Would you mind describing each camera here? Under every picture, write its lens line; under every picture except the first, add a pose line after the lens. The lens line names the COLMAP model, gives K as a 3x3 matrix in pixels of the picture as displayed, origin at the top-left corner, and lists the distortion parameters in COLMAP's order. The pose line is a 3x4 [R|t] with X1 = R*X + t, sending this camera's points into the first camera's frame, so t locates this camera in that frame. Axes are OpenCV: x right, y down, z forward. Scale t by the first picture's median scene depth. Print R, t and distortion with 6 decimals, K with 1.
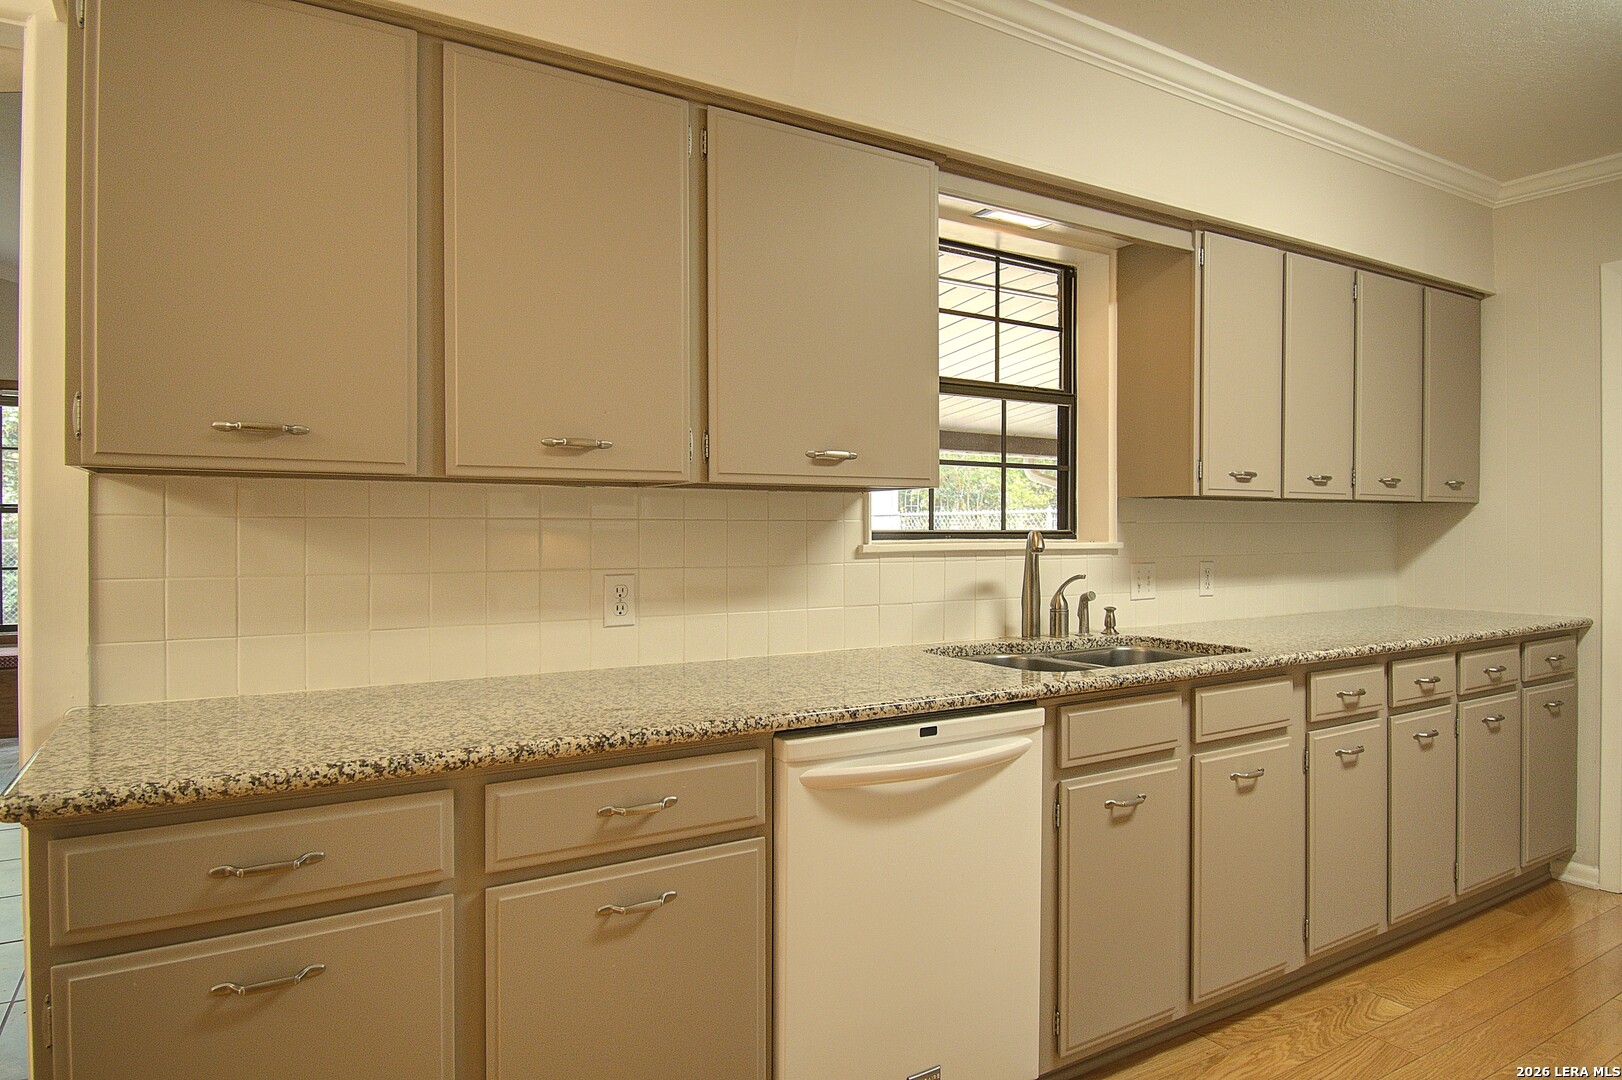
lens RADIAL K [[958.9, 0, 805.3], [0, 958.9, 535.8], [0, 0, 1]] dist [0.005397, -0.013813]
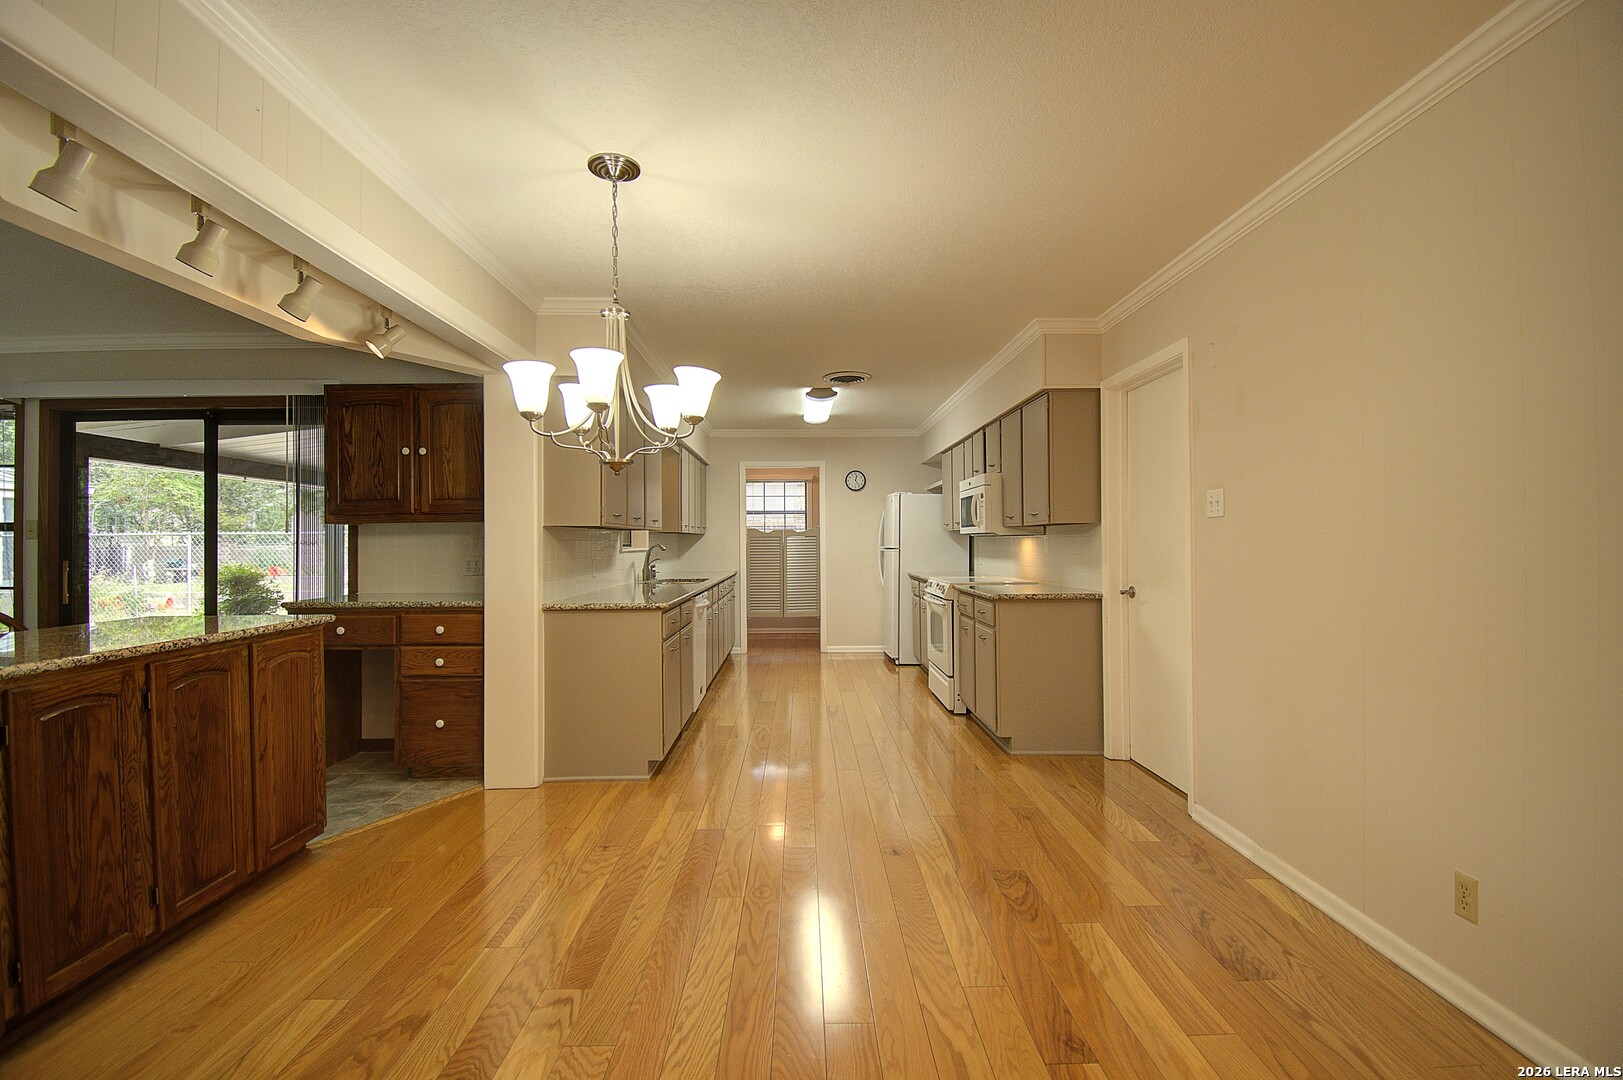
lens RADIAL K [[715.8, 0, 821.2], [0, 715.8, 533.2], [0, 0, 1]] dist [0.025759, -0.026873]
pose [[0.488036, 0.006631, 0.872798, -1.494320], [0.014274, 0.999777, -0.015577, 0.004139], [-0.872707, 0.020060, 0.487832, -0.553538]]
